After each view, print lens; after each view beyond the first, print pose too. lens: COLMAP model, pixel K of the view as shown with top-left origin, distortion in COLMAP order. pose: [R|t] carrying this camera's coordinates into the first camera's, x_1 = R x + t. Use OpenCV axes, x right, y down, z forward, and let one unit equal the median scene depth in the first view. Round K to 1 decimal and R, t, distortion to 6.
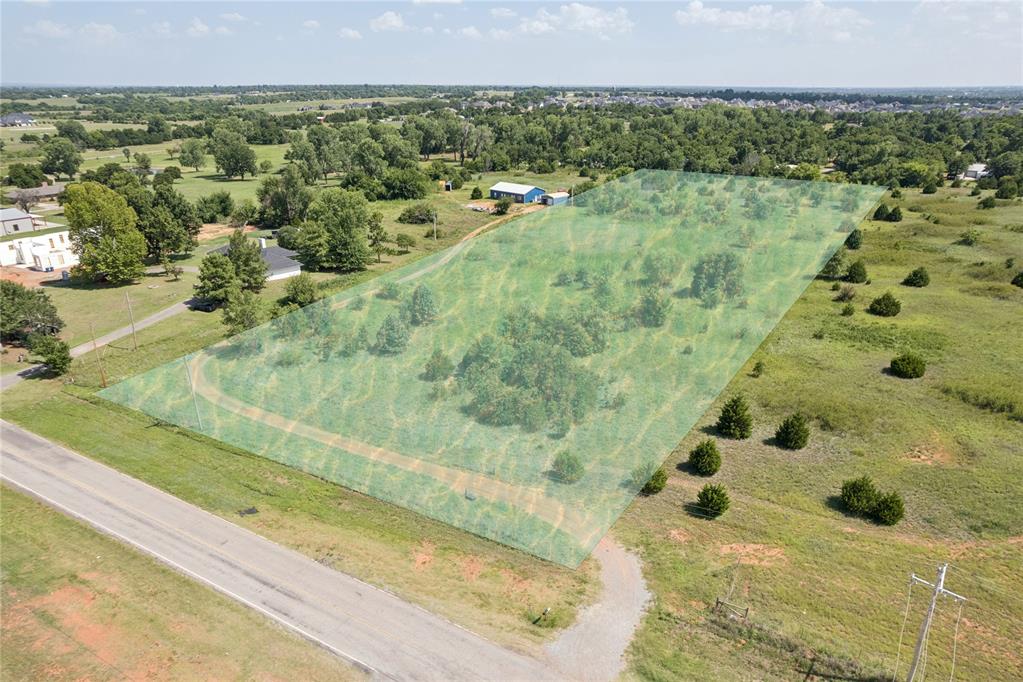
lens RADIAL K [[665.4, 0, 517.3], [0, 665.4, 346.7], [0, 0, 1]] dist [-0.058043, 0.072516]
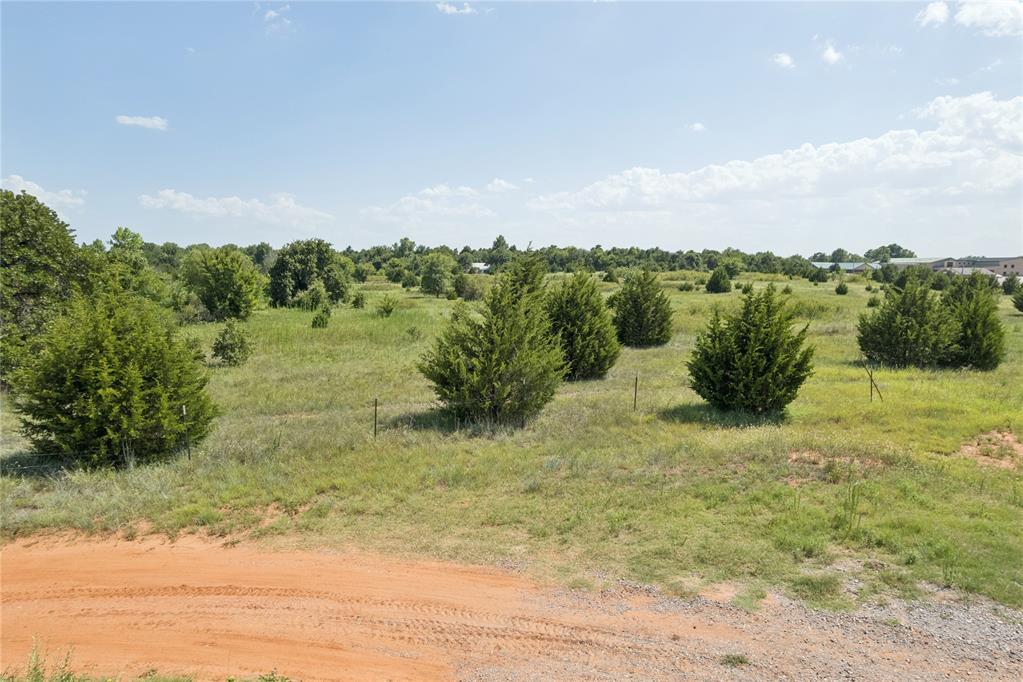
lens RADIAL K [[665.4, 0, 517.3], [0, 665.4, 346.7], [0, 0, 1]] dist [-0.058043, 0.072516]
pose [[0.748139, -0.073820, 0.659423, 0.018133], [0.238556, 0.957268, -0.163488, 0.121218], [-0.619176, 0.279621, 0.733780, 0.414402]]
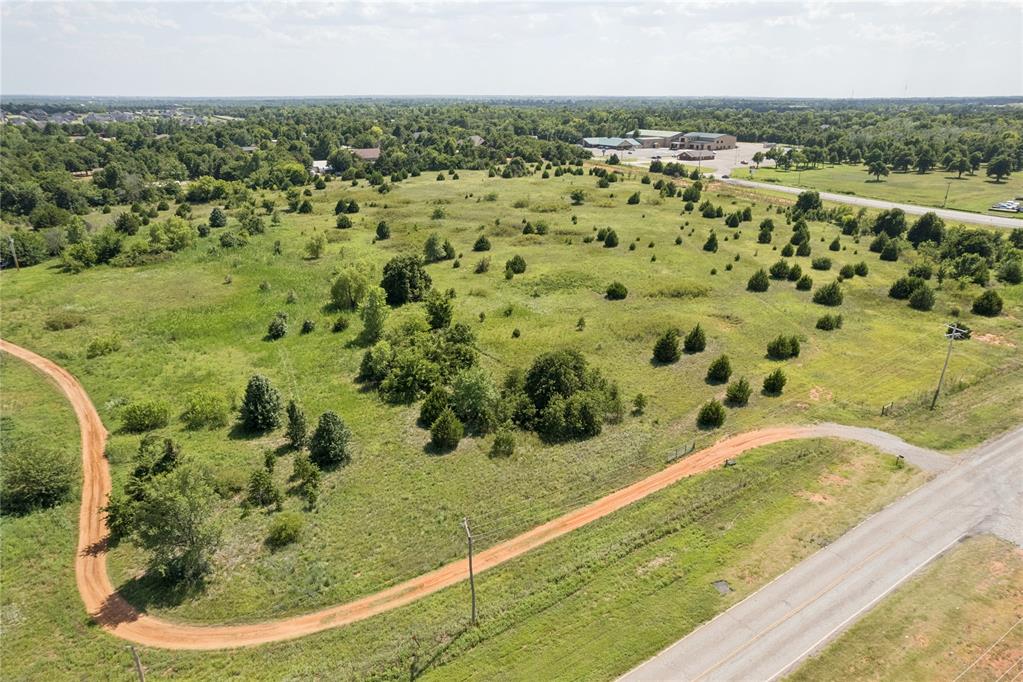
lens RADIAL K [[674.6, 0, 519.4], [0, 674.6, 344.3], [0, 0, 1]] dist [-0.063826, 0.078992]
pose [[0.432915, -0.319891, 0.842766, -0.568091], [0.336076, 0.924787, 0.178387, -0.144818], [-0.836444, 0.206007, 0.507861, 0.342564]]
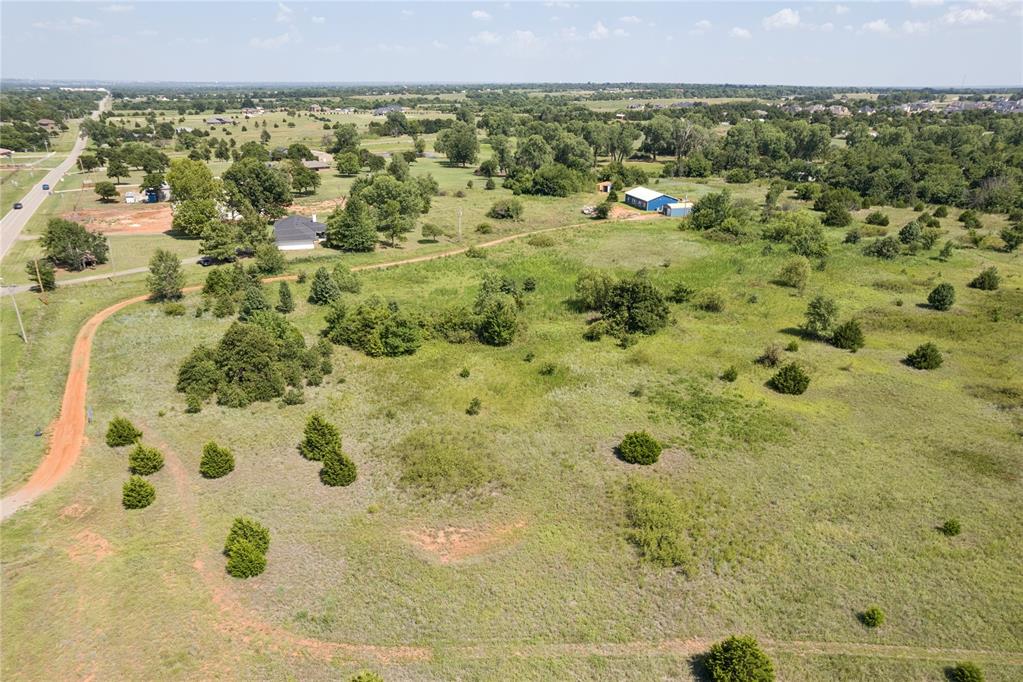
lens RADIAL K [[660.5, 0, 517.2], [0, 660.5, 343.1], [0, 0, 1]] dist [-0.062852, 0.070946]
pose [[0.864151, 0.190042, -0.465970, 0.601280], [-0.190215, 0.980608, 0.047175, -0.075153], [0.465899, 0.047869, 0.883542, 0.176900]]
